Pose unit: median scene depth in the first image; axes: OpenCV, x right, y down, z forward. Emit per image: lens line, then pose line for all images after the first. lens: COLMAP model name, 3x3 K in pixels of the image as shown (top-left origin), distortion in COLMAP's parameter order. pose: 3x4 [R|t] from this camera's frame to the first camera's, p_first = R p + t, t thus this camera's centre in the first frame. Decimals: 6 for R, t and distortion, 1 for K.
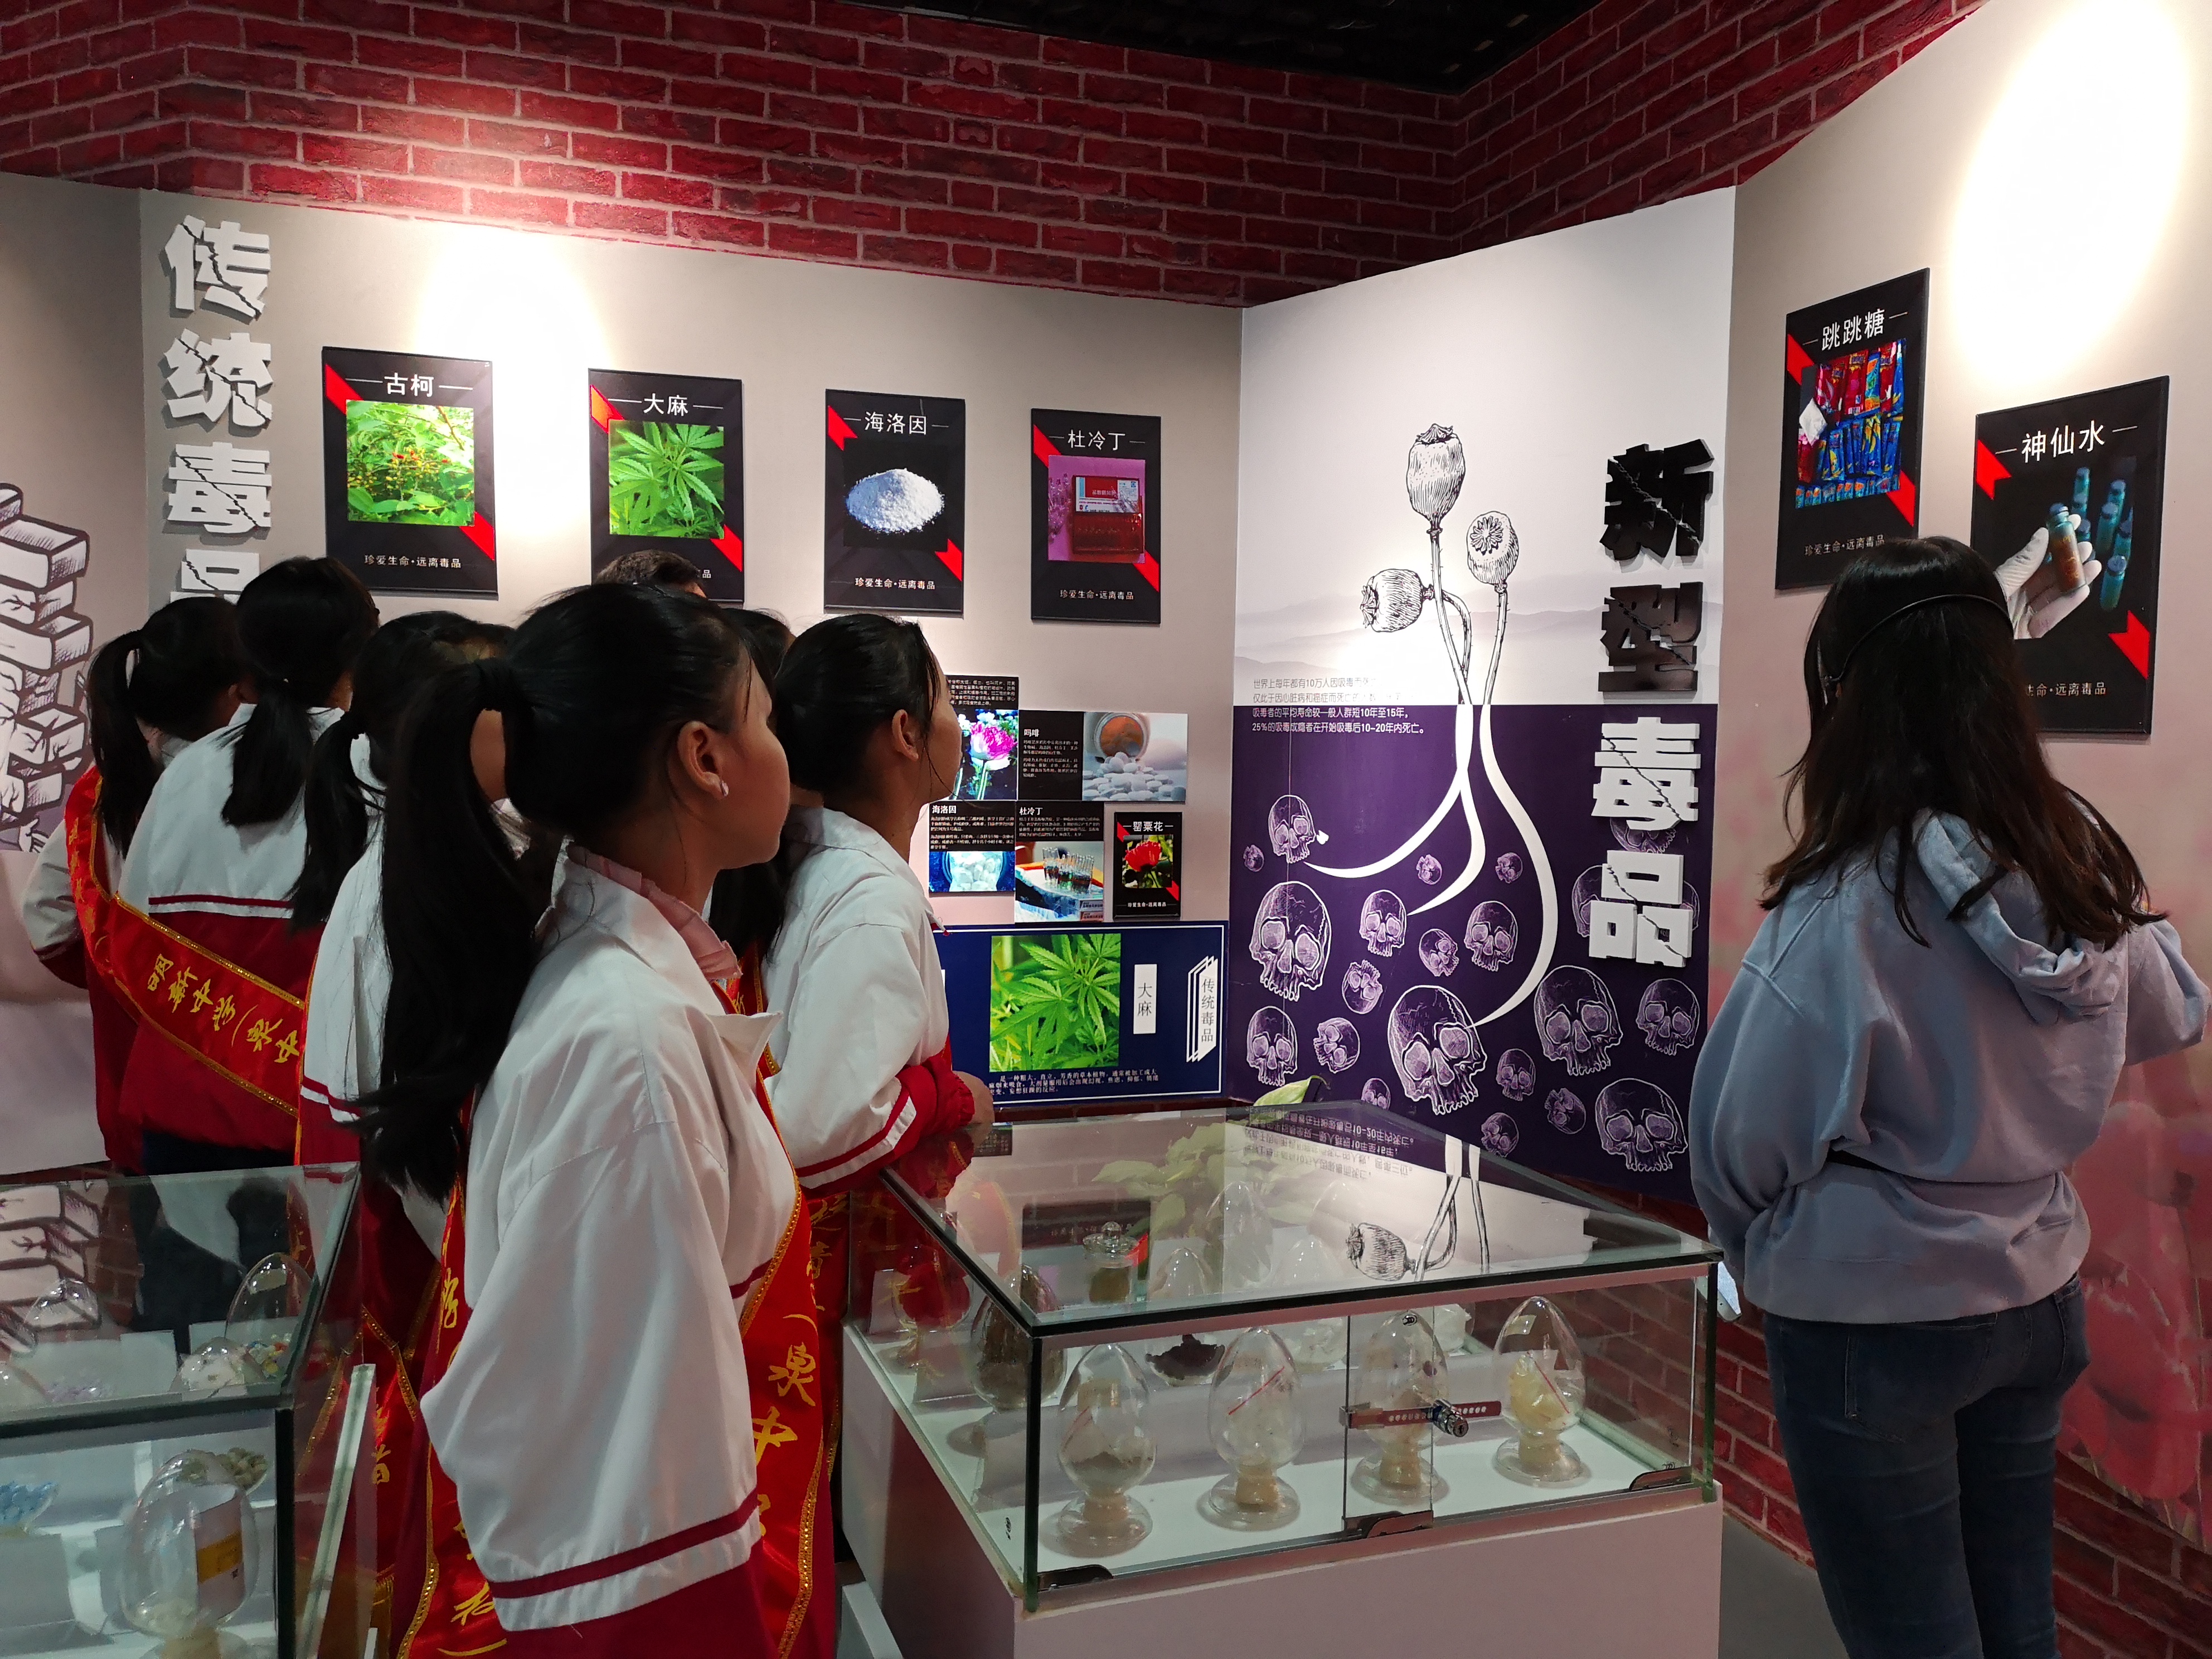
lens RADIAL K [[1728.0, 0, 1104.6], [0, 1728.0, 827.9], [0, 0, 1]] dist [0.042026, -0.026809]
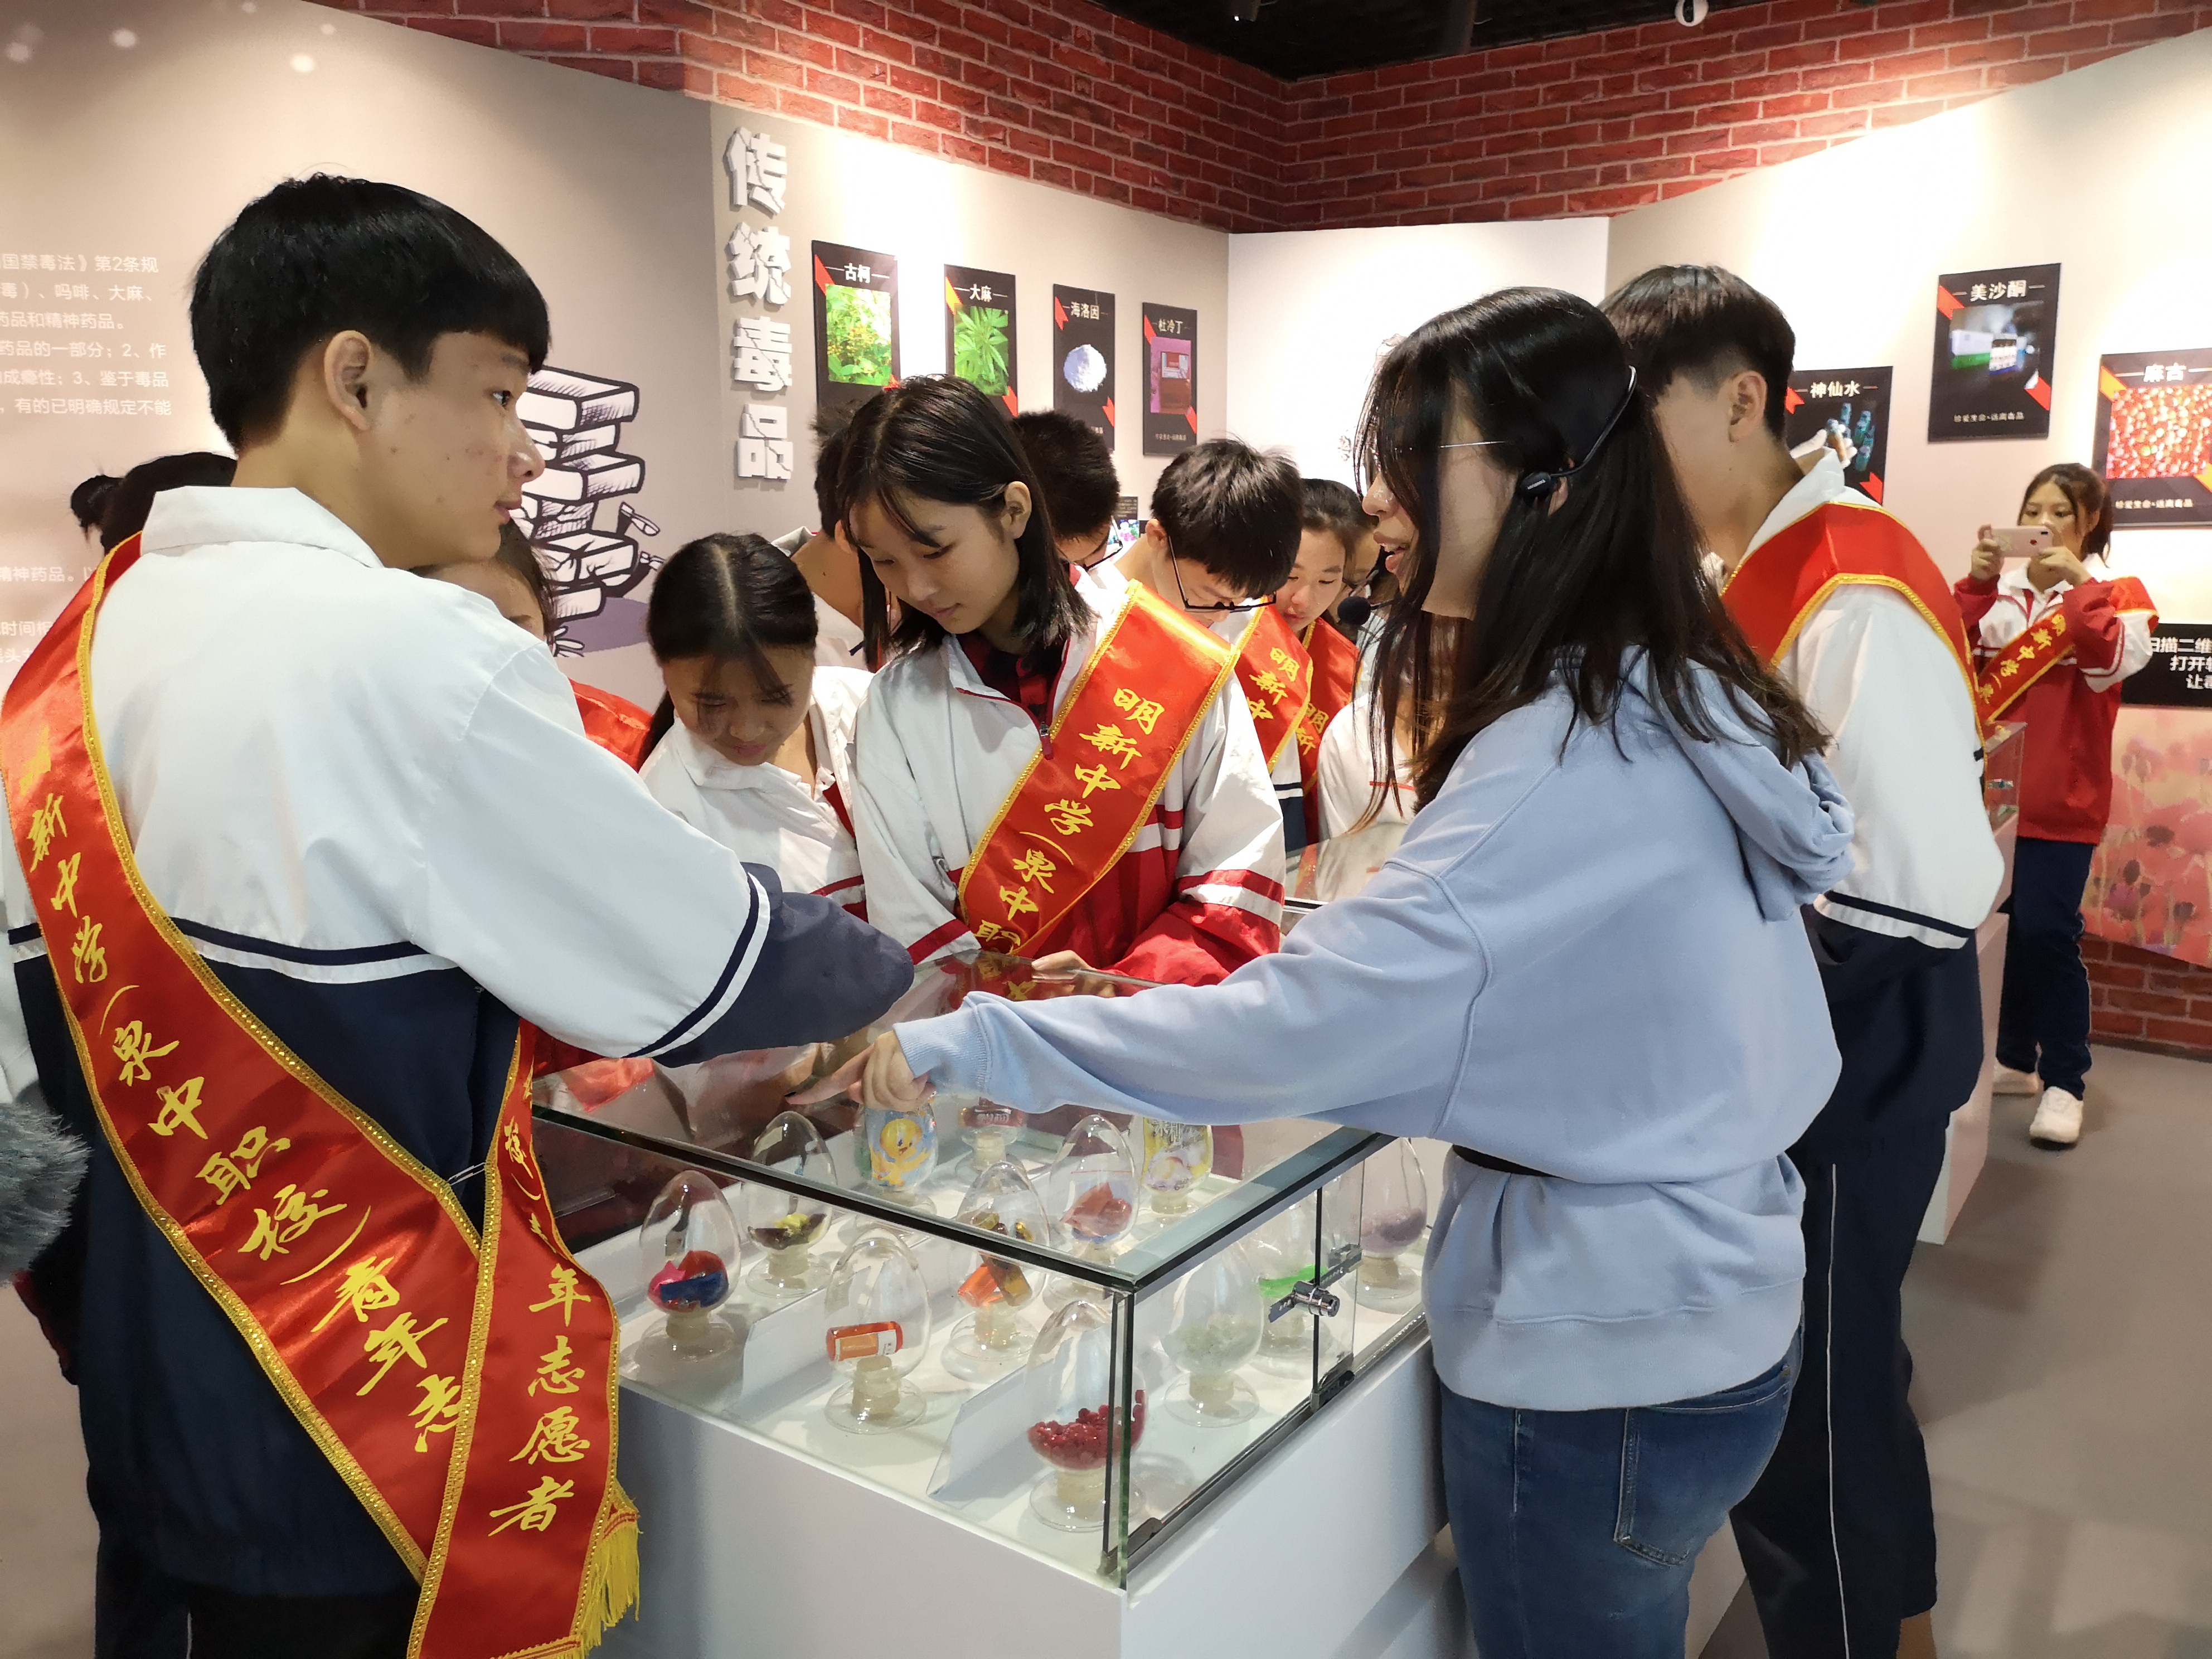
lens RADIAL K [[1728.0, 0, 1108.1], [0, 1728.0, 832.8], [0, 0, 1]] dist [0.042026, -0.026809]
pose [[0.814925, -0.118076, 0.567411, -1.004654], [0.043924, 0.988794, 0.142680, -0.020113], [-0.577900, -0.091351, 0.810979, -0.179993]]
